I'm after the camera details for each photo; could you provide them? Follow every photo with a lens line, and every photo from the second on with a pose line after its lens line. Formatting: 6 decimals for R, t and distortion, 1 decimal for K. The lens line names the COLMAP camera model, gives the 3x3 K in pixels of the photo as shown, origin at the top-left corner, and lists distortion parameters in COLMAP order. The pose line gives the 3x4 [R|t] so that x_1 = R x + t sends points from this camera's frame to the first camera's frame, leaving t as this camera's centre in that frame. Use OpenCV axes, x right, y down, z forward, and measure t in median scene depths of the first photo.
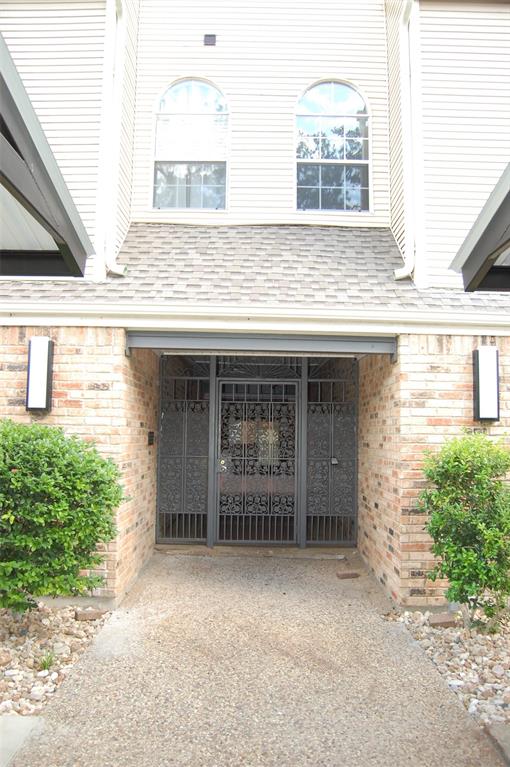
lens RADIAL K [[599.1, 0, 249.2], [0, 599.1, 387.8], [0, 0, 1]] dist [-0.092793, 0.031371]
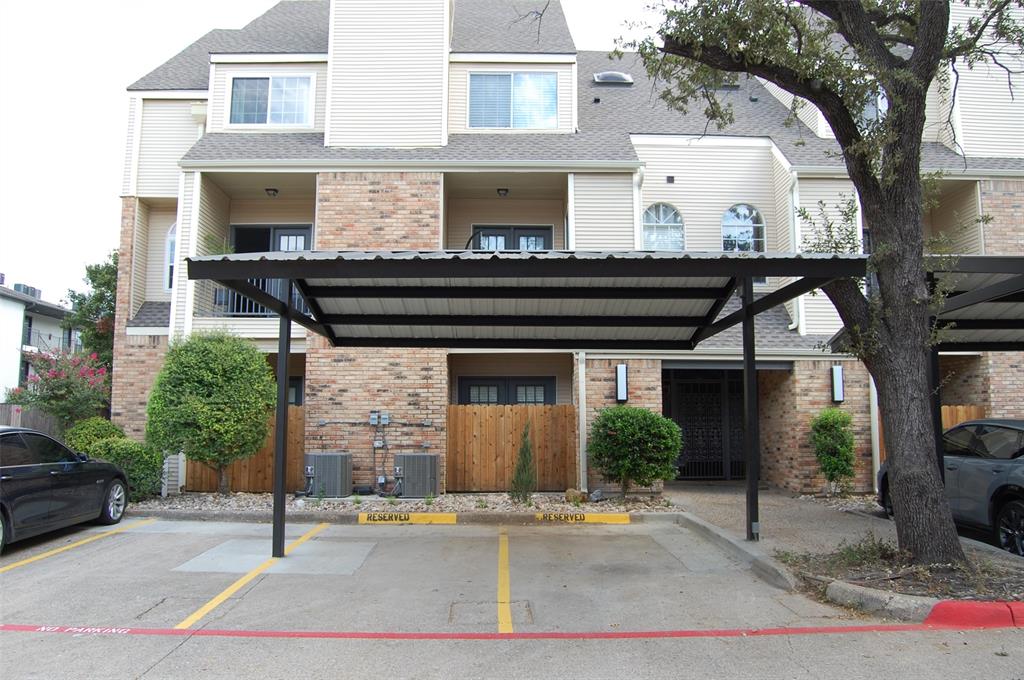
lens RADIAL K [[799.9, 0, 505.6], [0, 799.9, 341.4], [0, 0, 1]] dist [-0.092793, 0.031371]
pose [[0.999800, -0.013645, 0.014644, -0.781656], [0.014110, 0.999383, -0.032151, -0.082375], [-0.014197, 0.032351, 0.999376, -1.708483]]
